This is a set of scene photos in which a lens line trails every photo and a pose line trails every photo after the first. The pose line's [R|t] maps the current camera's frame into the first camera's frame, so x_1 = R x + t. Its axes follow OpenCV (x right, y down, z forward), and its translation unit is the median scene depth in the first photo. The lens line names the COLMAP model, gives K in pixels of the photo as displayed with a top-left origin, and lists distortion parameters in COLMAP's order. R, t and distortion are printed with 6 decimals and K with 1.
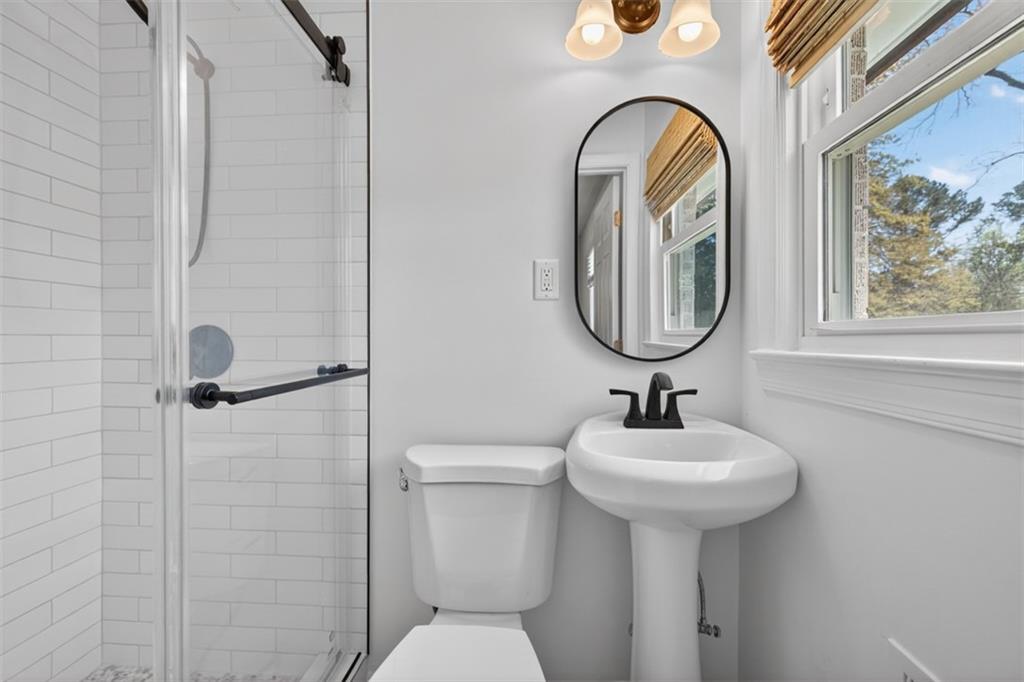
lens RADIAL K [[443.2, 0, 512.0], [0, 443.2, 341.0], [0, 0, 1]] dist [0.001683, -0.007951]
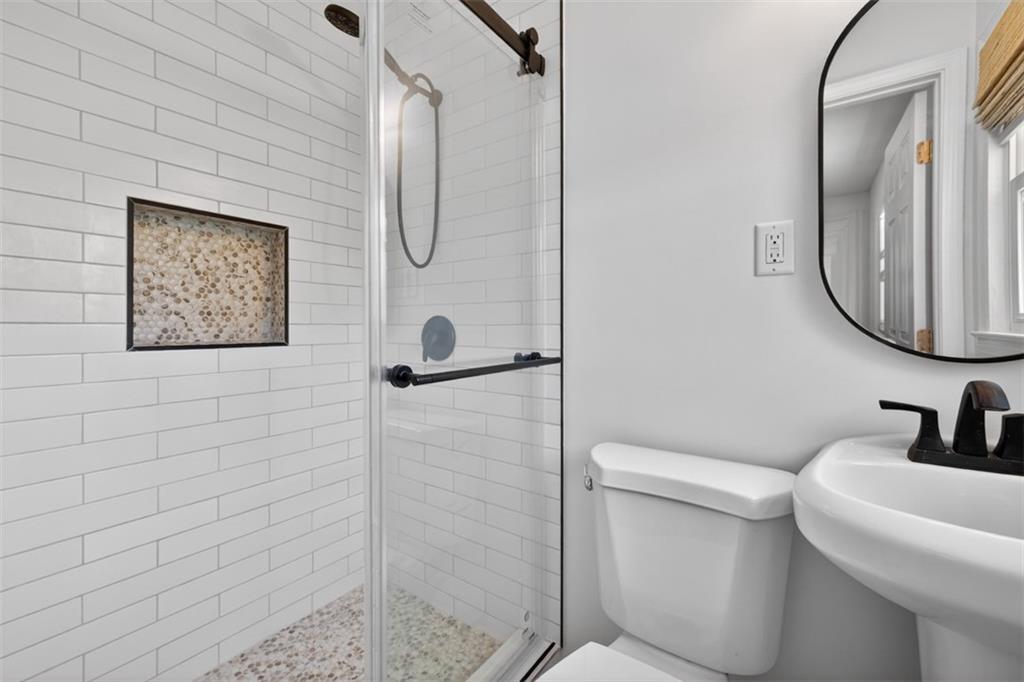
lens RADIAL K [[431.7, 0, 508.9], [0, 431.7, 331.7], [0, 0, 1]] dist [0.000693, -0.000150]
pose [[0.841032, 0.003161, -0.540977, 0.098370], [-0.001202, 0.999991, 0.003975, 0.001620], [0.540985, -0.002693, 0.841028, 0.135097]]
